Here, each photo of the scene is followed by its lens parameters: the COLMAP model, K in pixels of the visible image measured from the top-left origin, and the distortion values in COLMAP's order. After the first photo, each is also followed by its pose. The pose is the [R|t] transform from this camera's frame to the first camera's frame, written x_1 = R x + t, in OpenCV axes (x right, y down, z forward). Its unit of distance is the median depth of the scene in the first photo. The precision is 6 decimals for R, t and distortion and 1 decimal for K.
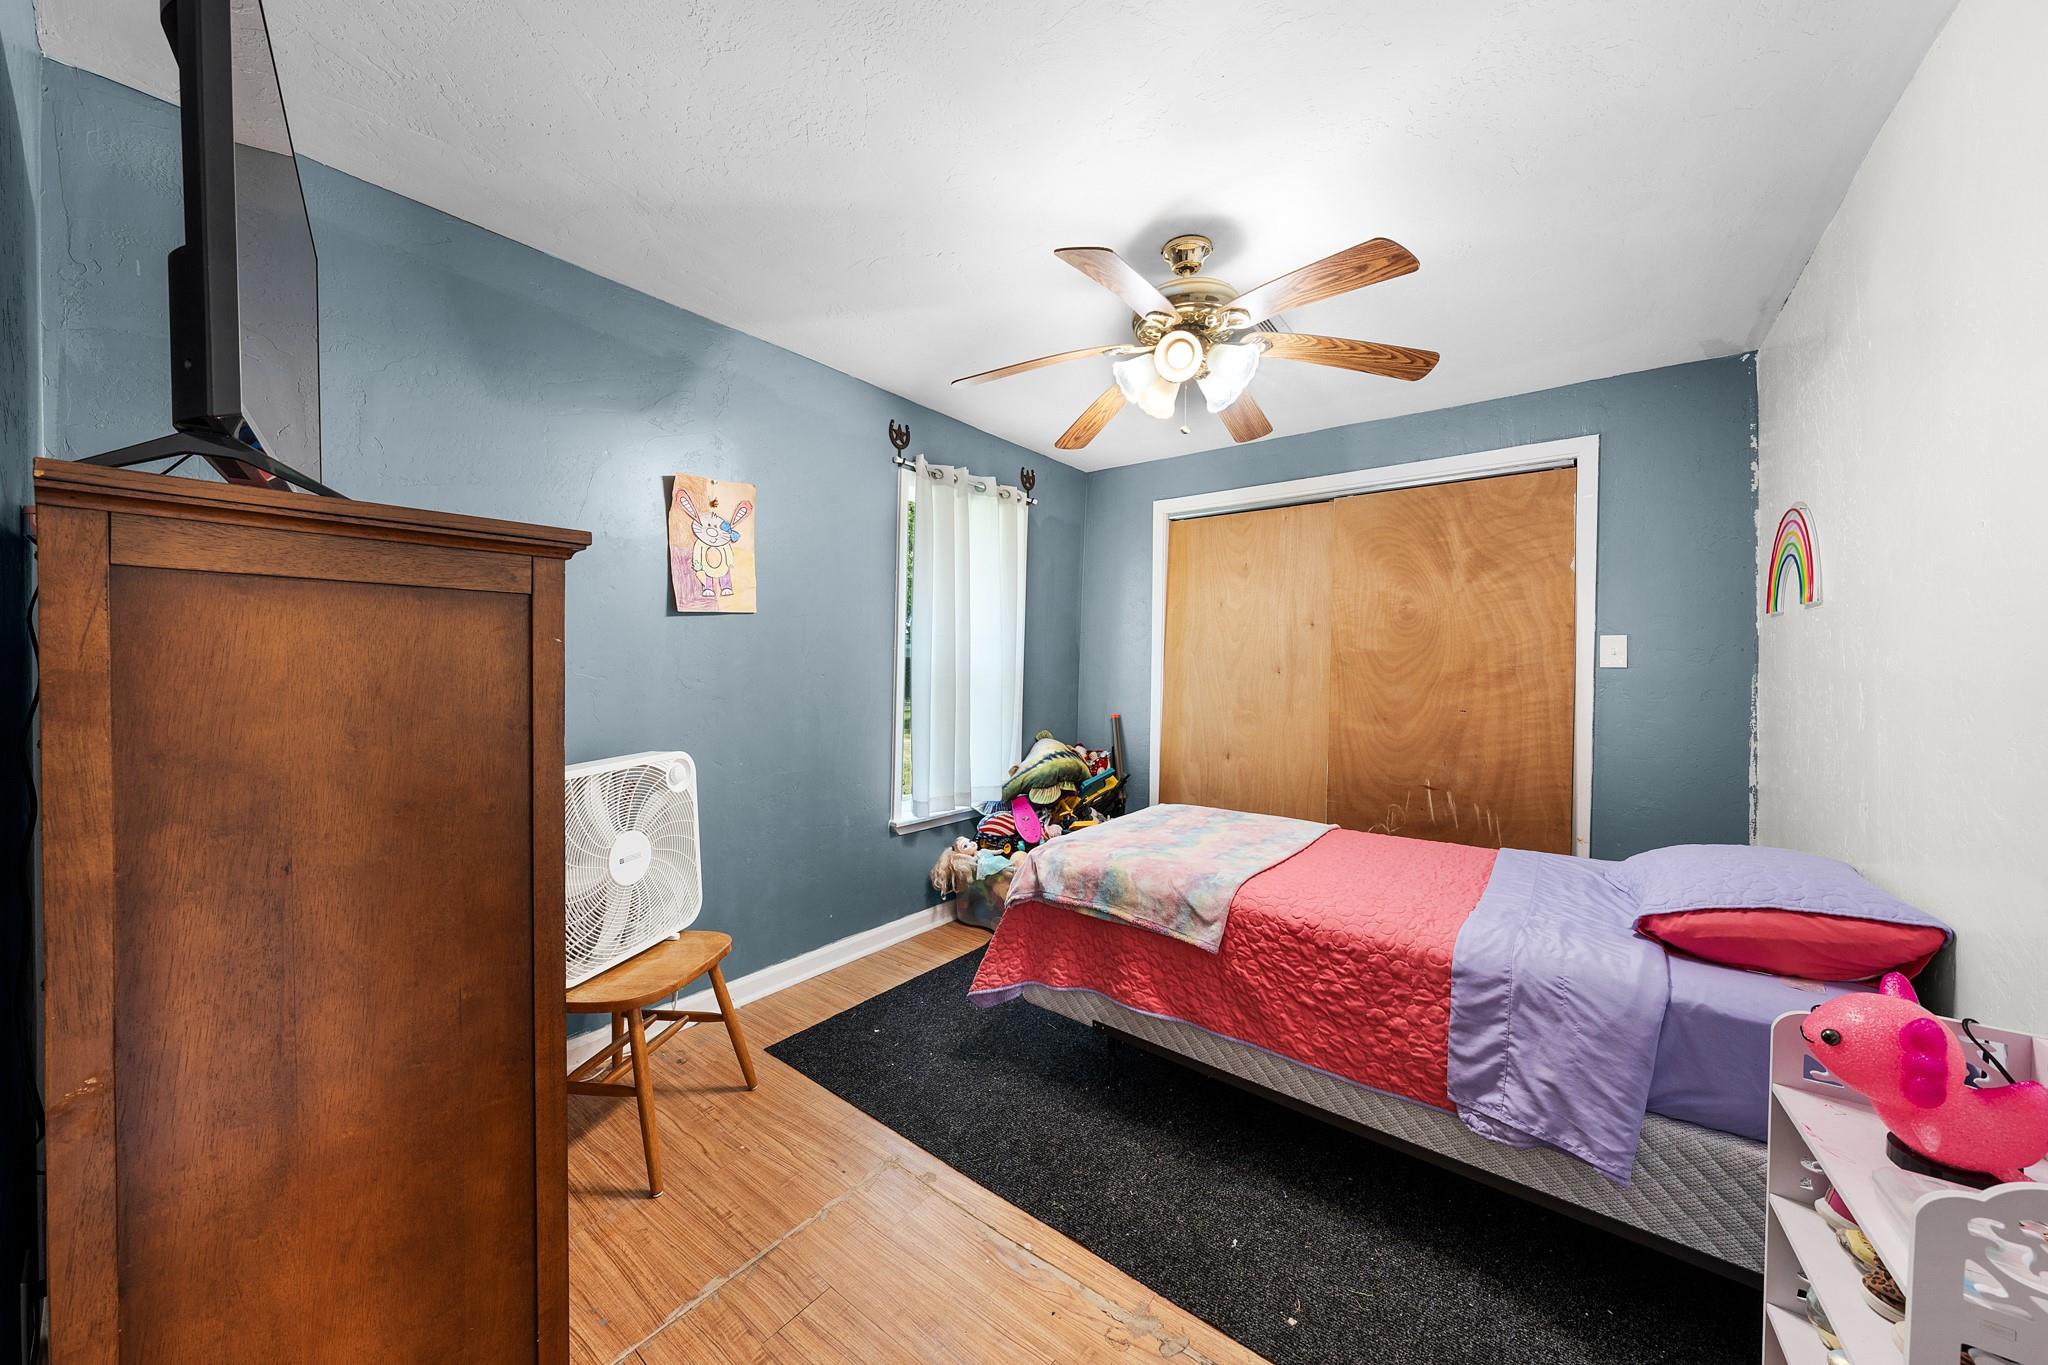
lens RADIAL K [[703.5, 0, 1017.9], [0, 703.5, 677.9], [0, 0, 1]] dist [-0.000588, -0.000014]
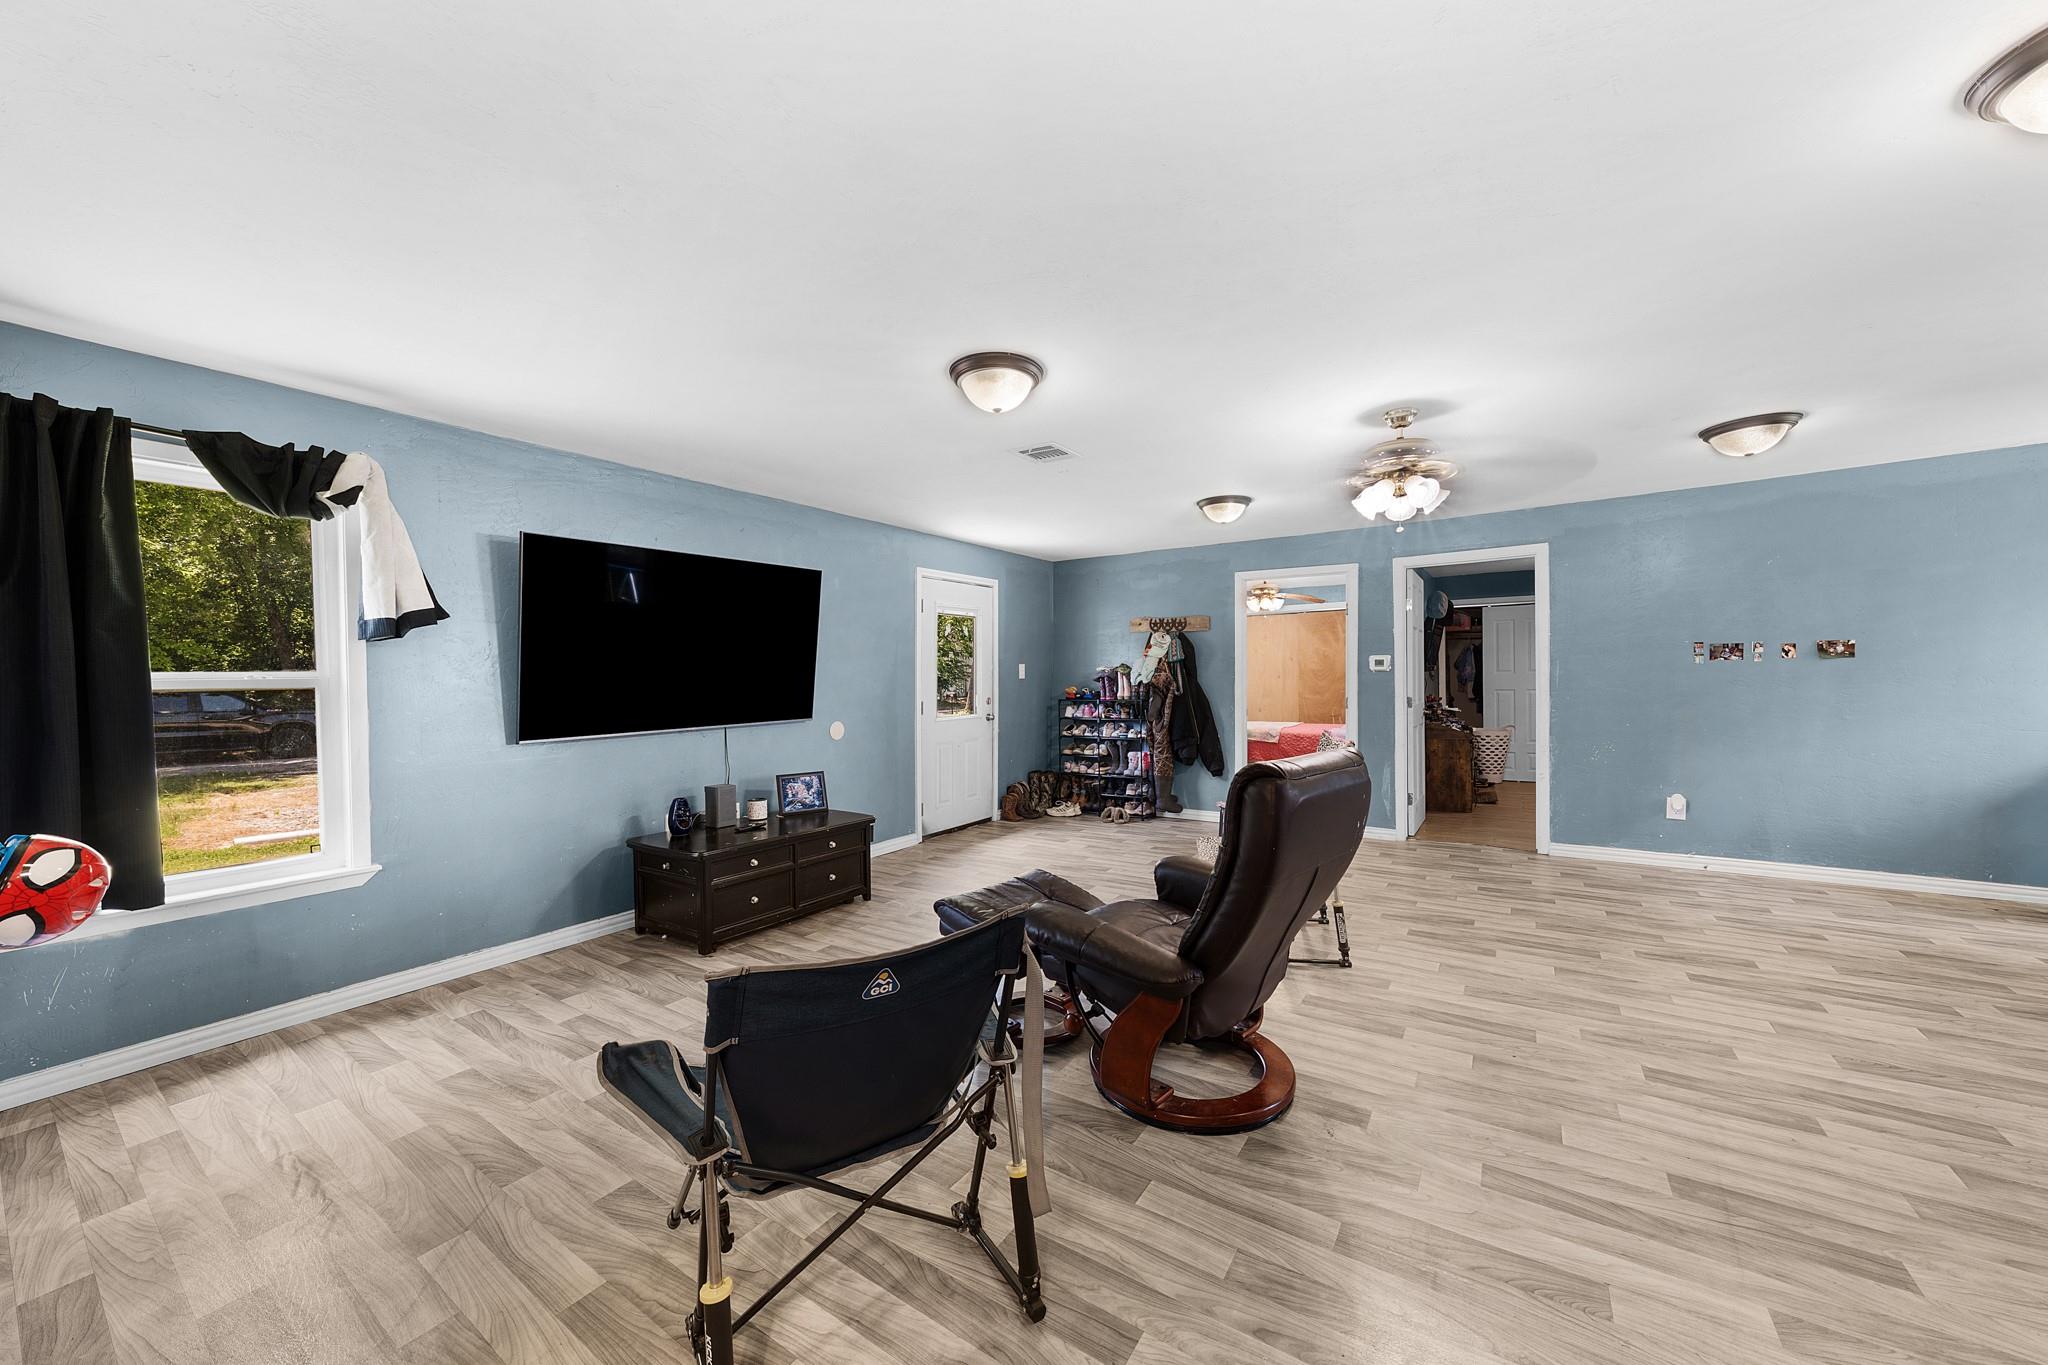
lens RADIAL K [[703.5, 0, 1033.5], [0, 703.5, 688.3], [0, 0, 1]] dist [-0.000588, -0.000014]
pose [[0.996791, -0.013435, 0.078917, -0.808125], [0.014470, 0.999816, -0.012563, 0.057335], [-0.078734, 0.013665, 0.996802, -1.656278]]
